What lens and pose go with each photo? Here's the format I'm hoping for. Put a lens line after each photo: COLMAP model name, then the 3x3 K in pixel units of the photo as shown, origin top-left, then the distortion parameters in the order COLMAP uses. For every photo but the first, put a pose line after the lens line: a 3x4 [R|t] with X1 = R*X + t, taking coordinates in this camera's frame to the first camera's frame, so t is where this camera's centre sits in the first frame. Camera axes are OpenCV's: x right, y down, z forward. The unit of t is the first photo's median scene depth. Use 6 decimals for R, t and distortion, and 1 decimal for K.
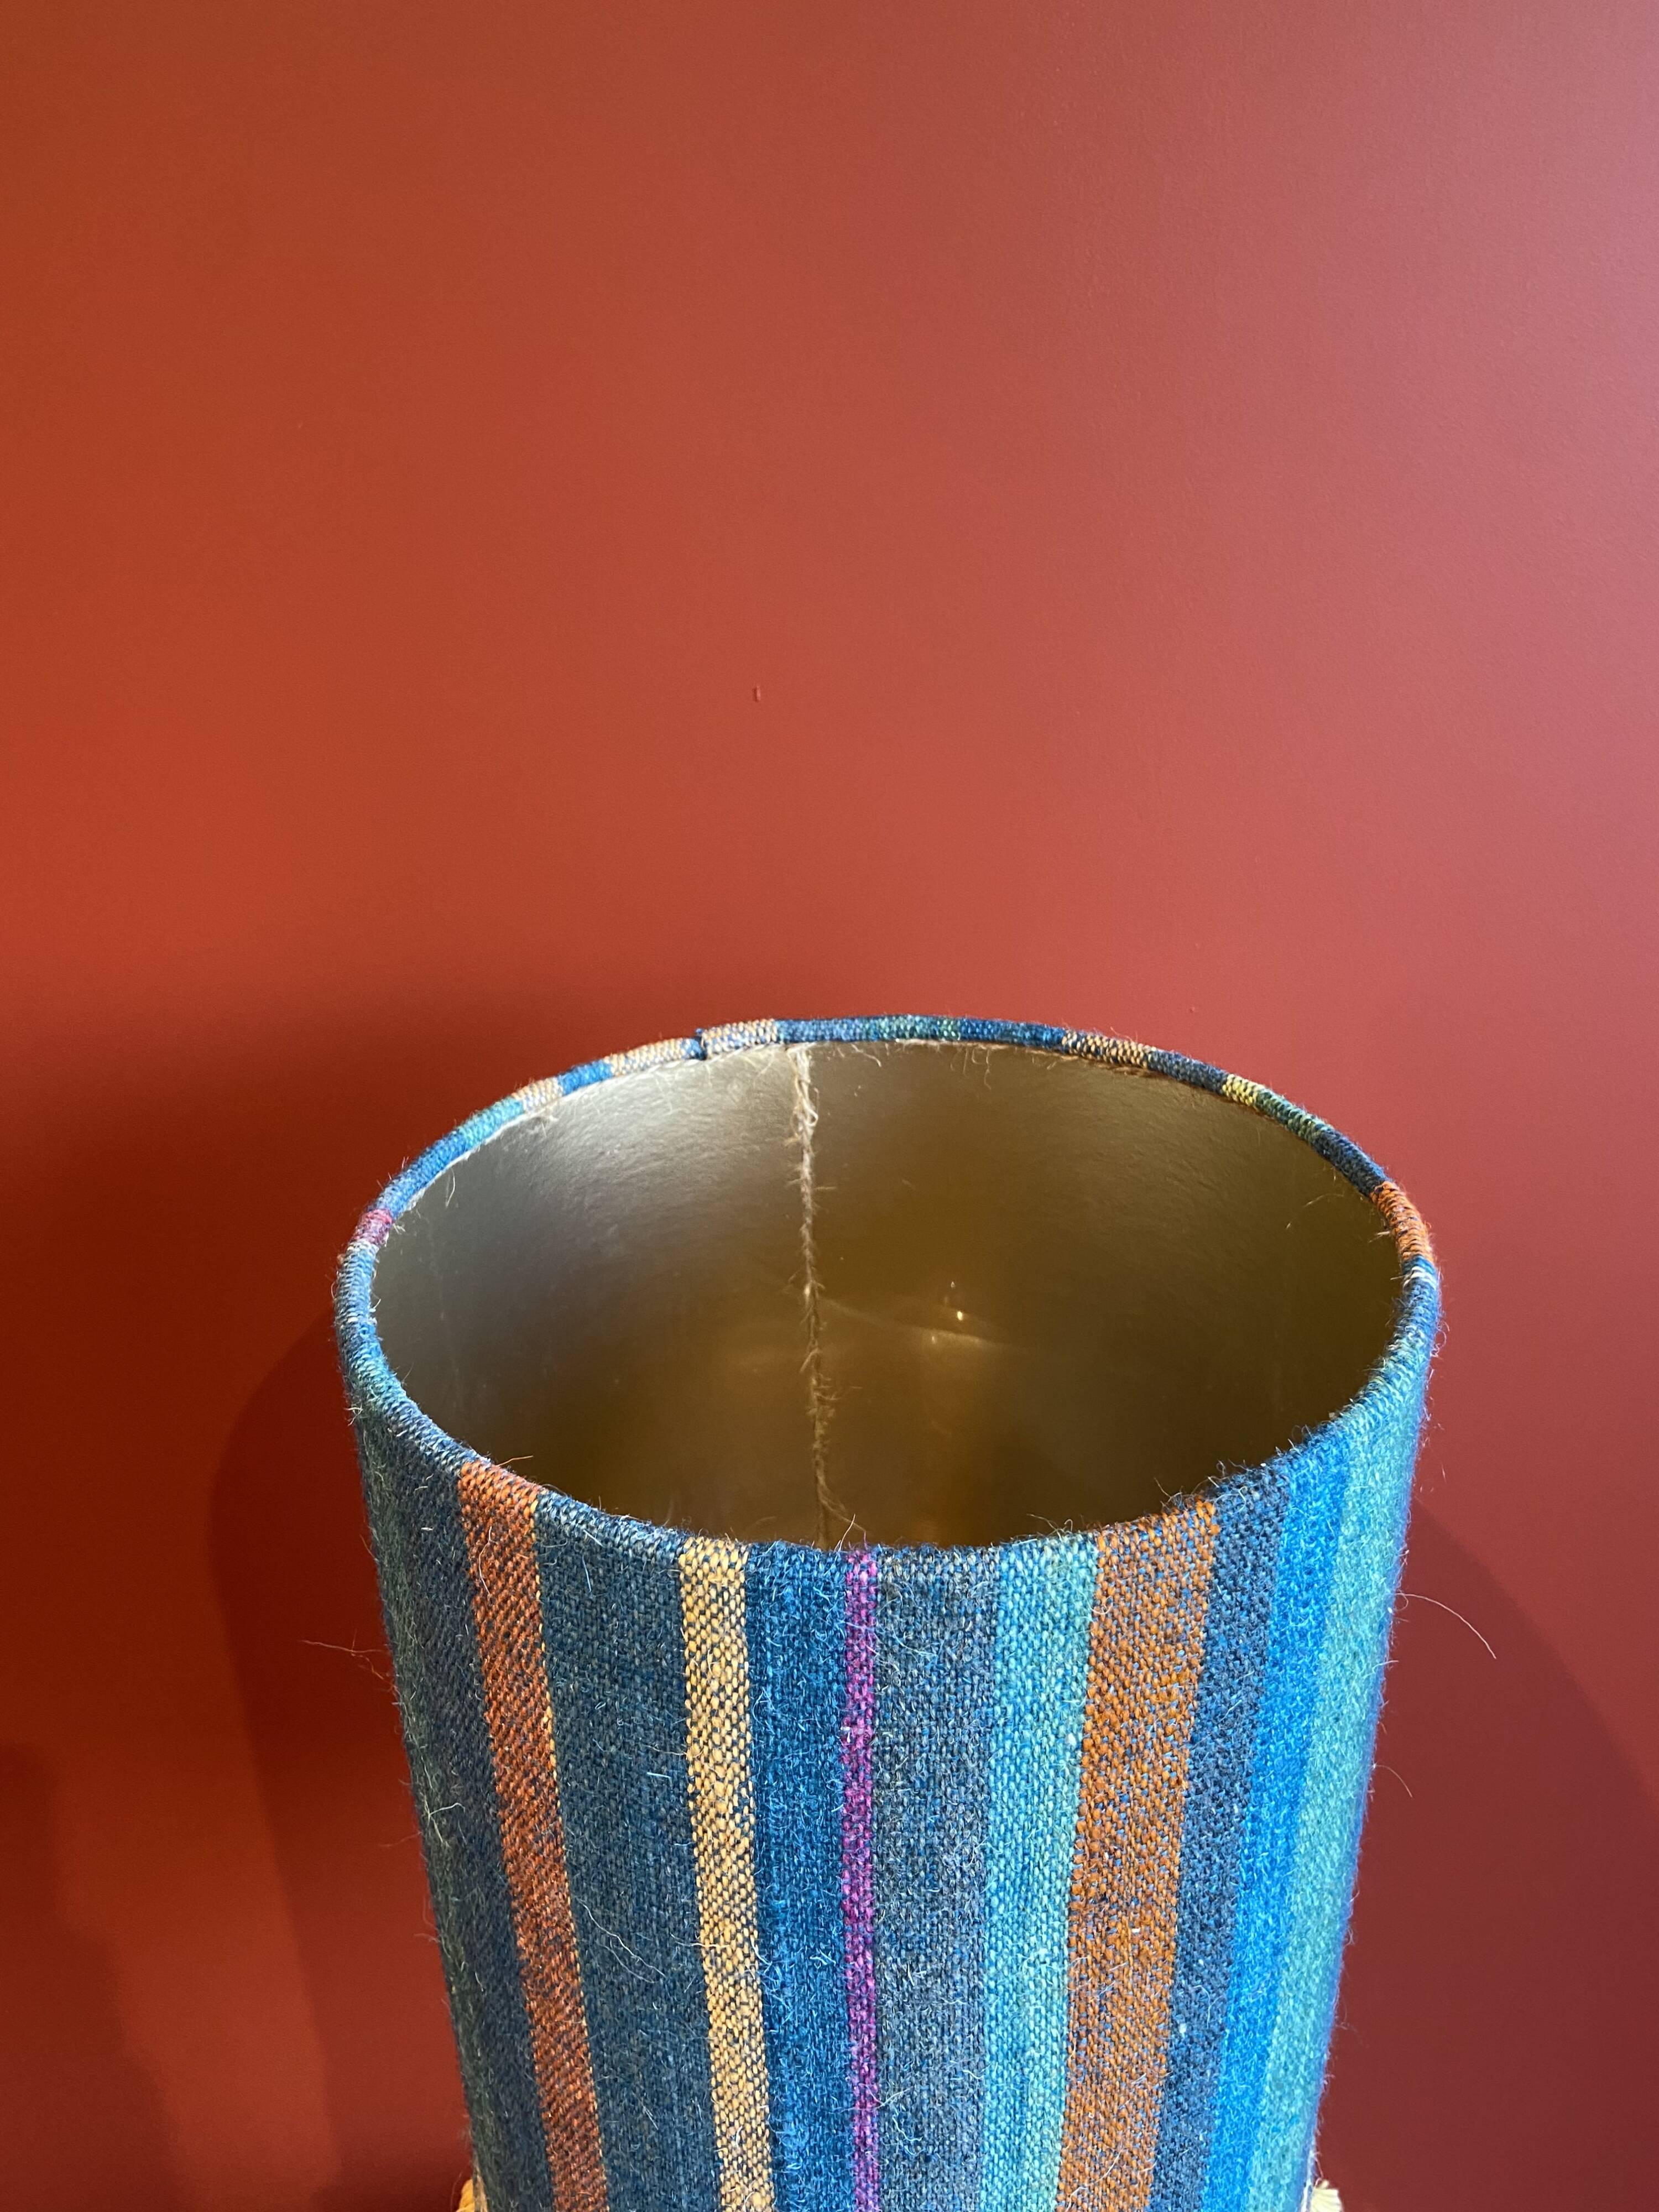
lens RADIAL K [[1703.5, 0, 820.6], [0, 1703.5, 1100.6], [0, 0, 1]] dist [0.117500, -0.179277]
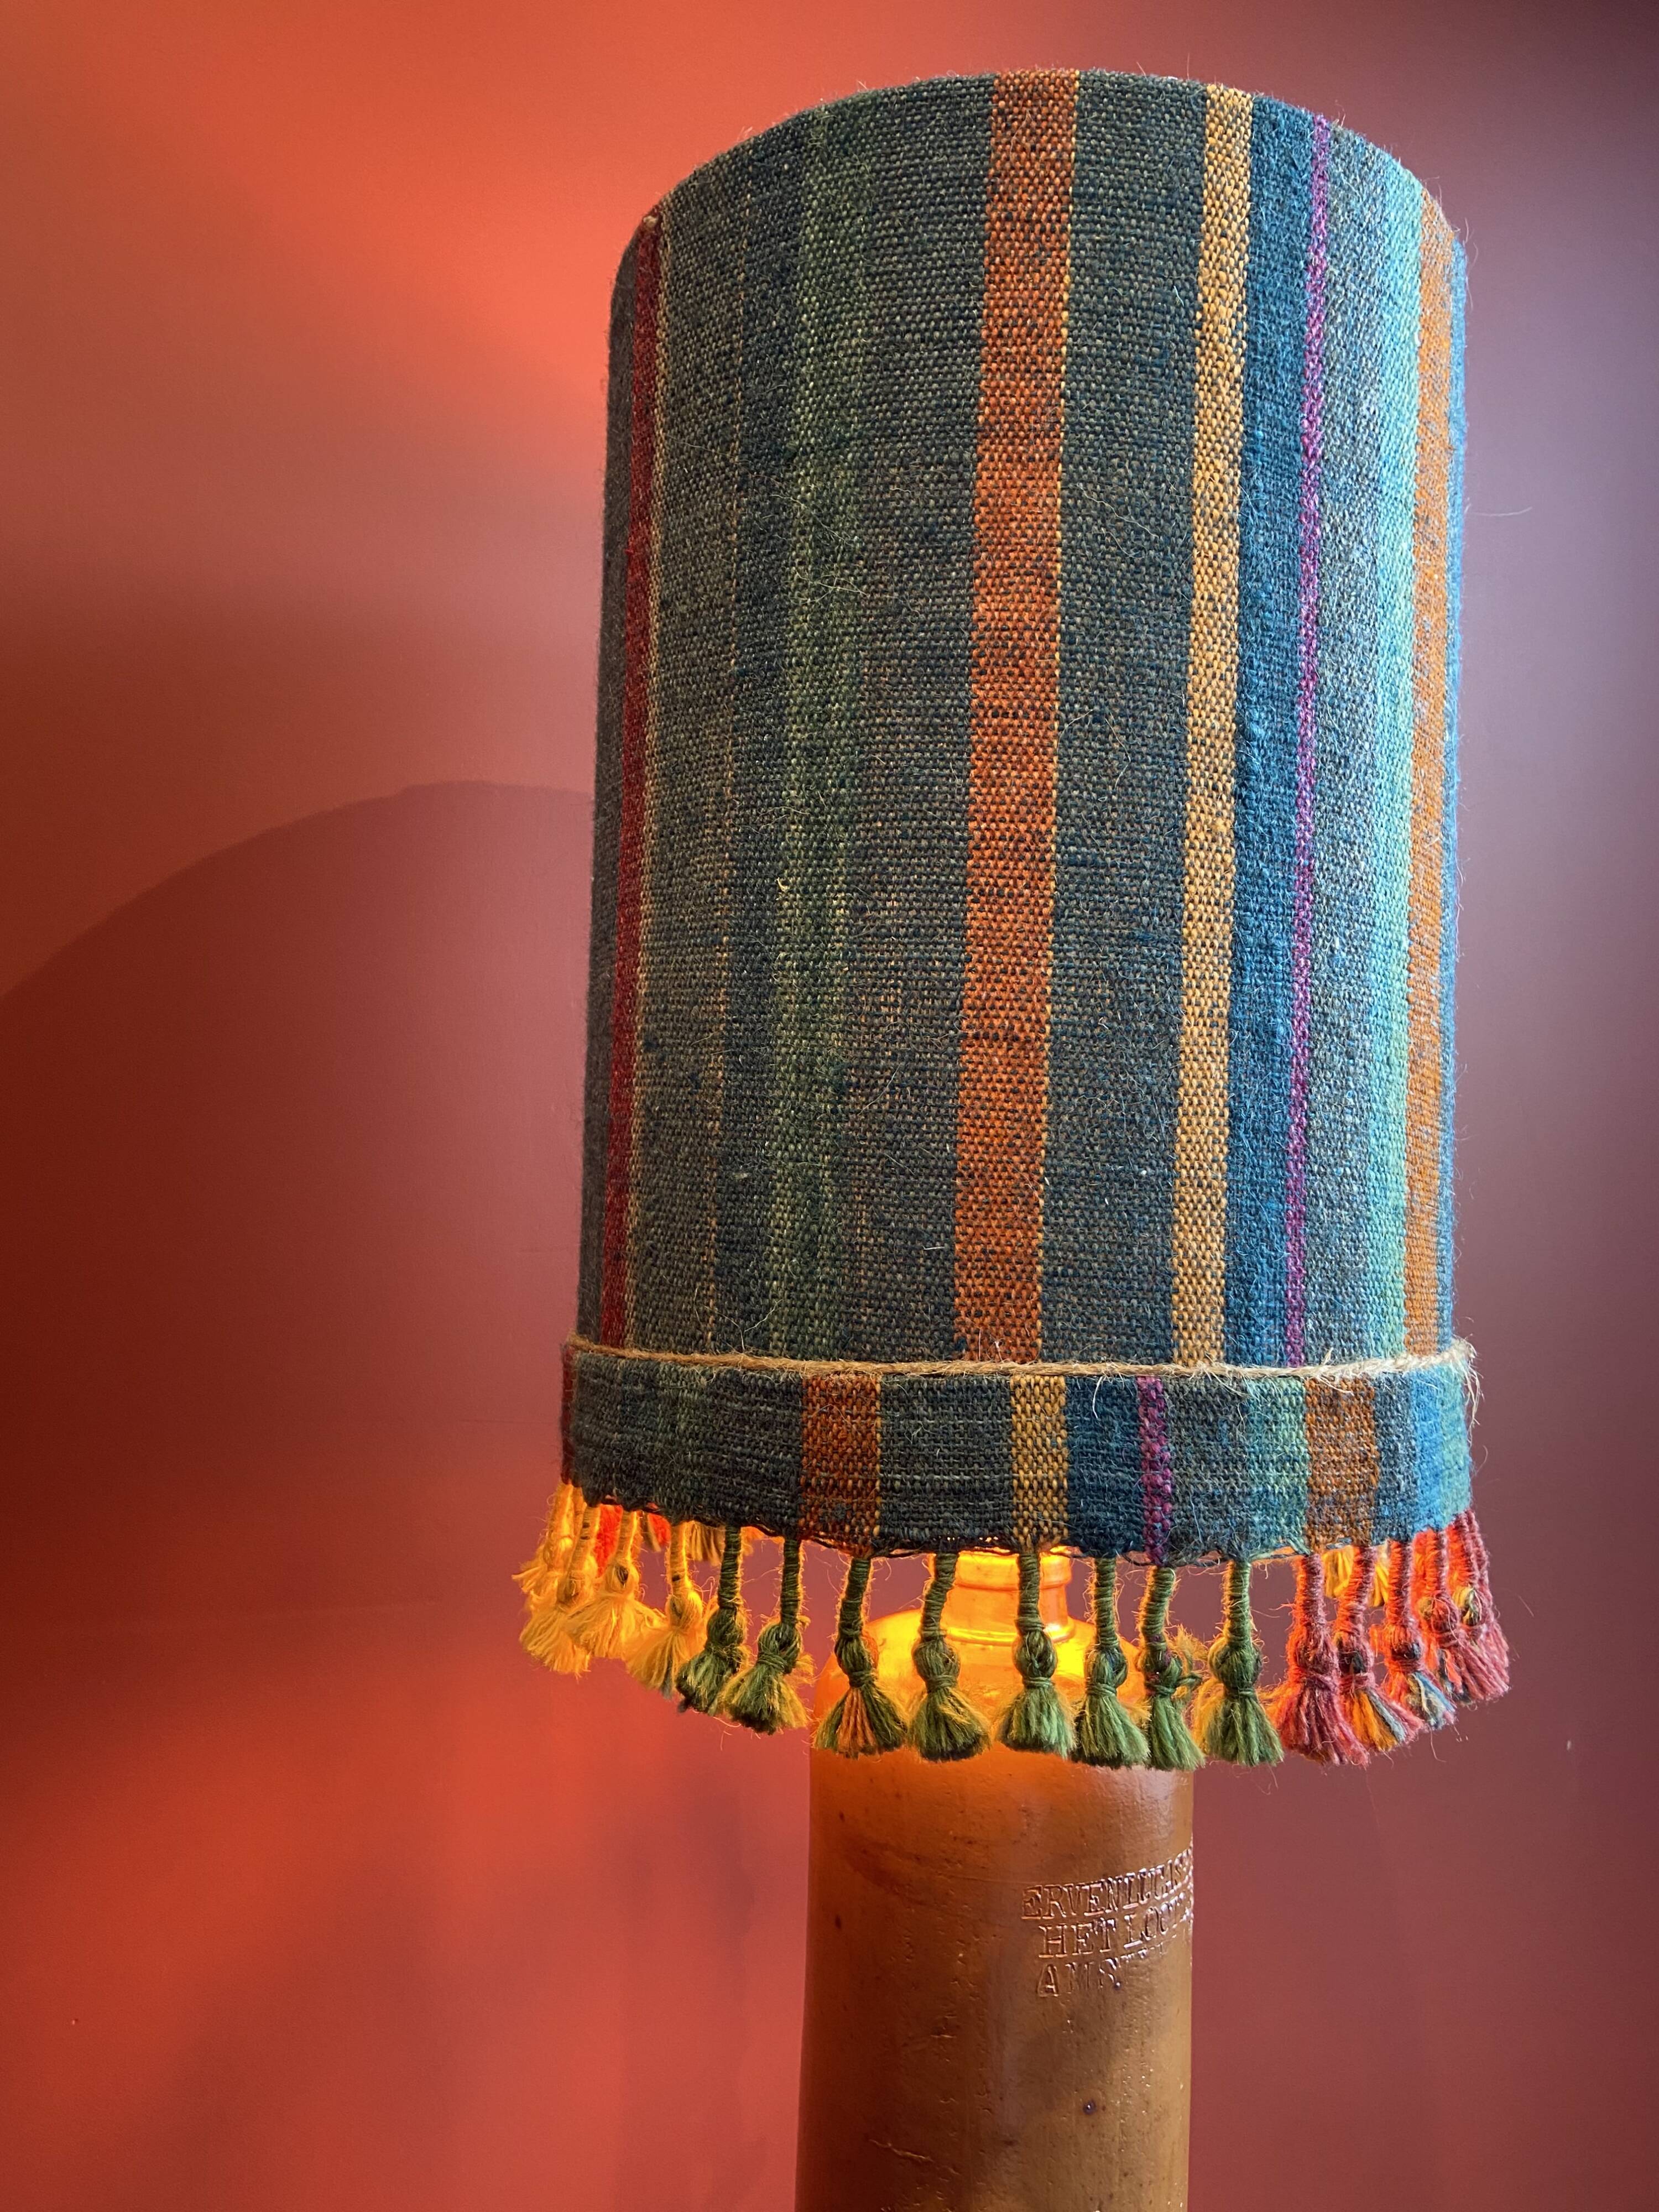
lens RADIAL K [[1703.5, 0, 838.9], [0, 1703.5, 1099.1], [0, 0, 1]] dist [0.117500, -0.179277]
pose [[0.851001, 0.077977, 0.519343, -0.846542], [0.182434, 0.883434, -0.431581, 1.307959], [-0.492458, 0.462022, 0.737578, 0.448258]]
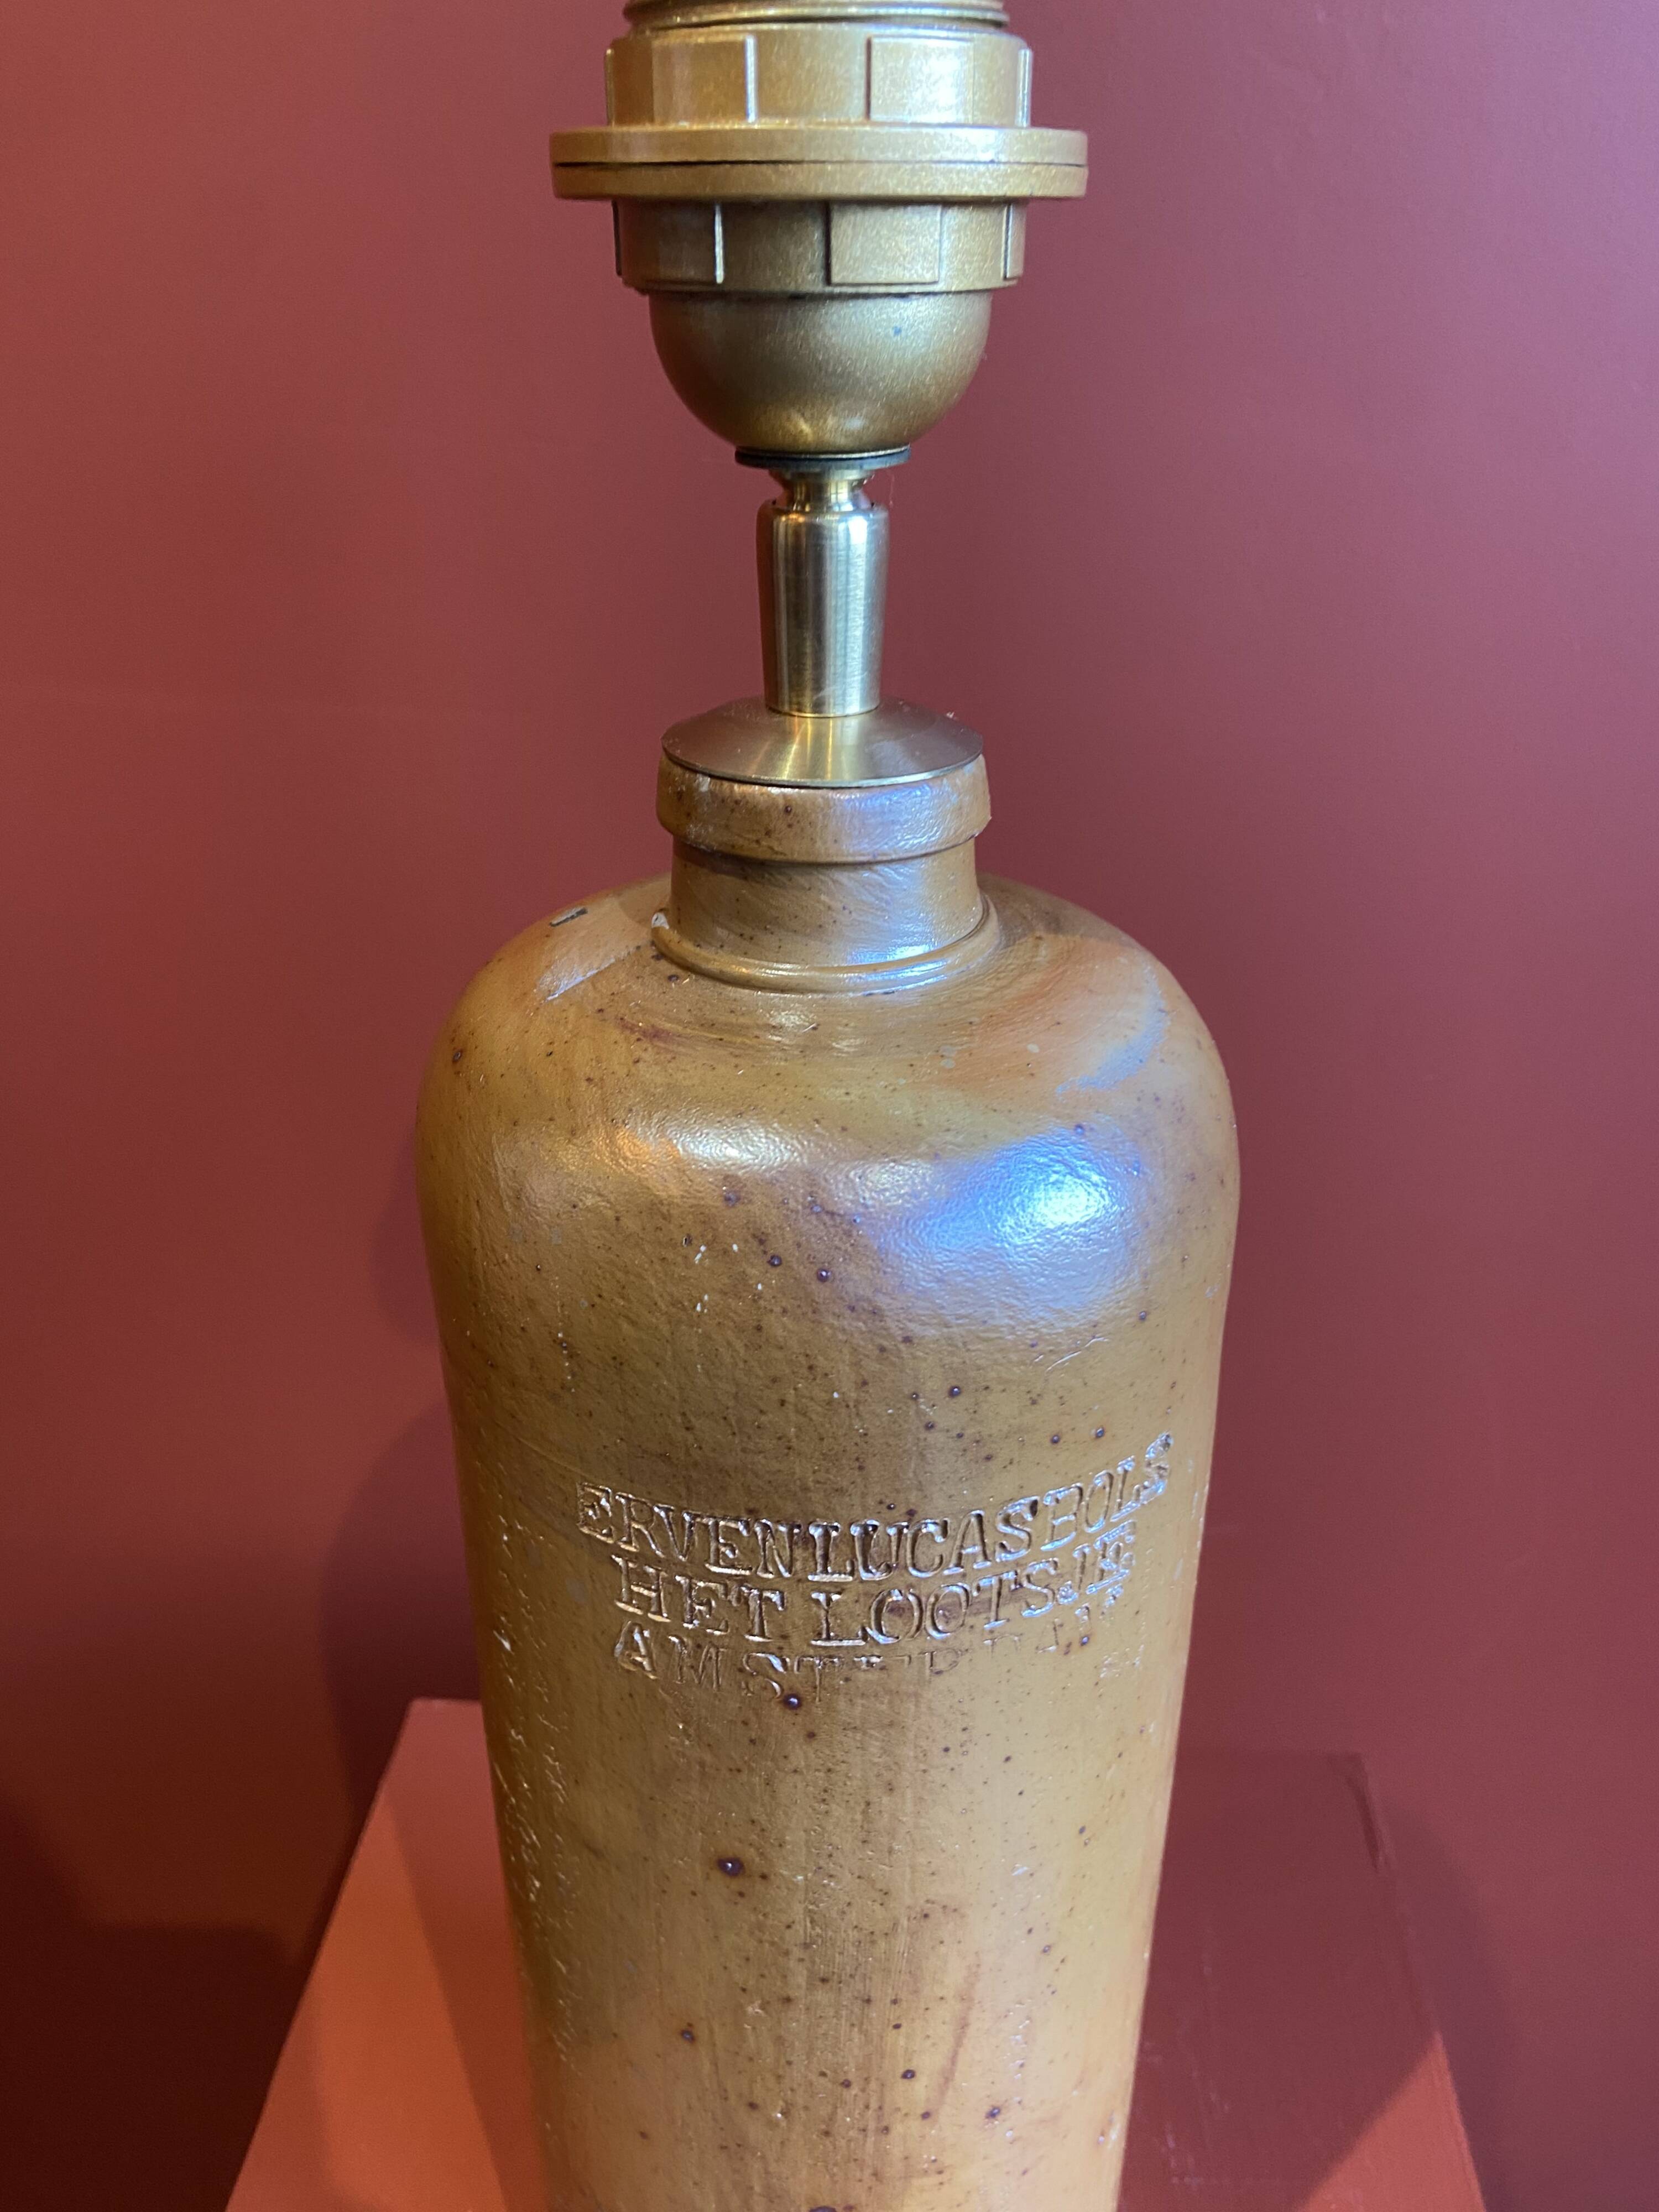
lens RADIAL K [[1703.5, 0, 824.9], [0, 1703.5, 1093.8], [0, 0, 1]] dist [0.117500, -0.179277]
pose [[0.999263, 0.031238, -0.022322, 0.086109], [-0.030665, 0.999203, 0.025550, 1.145135], [0.023102, -0.024847, 0.999424, 1.029637]]
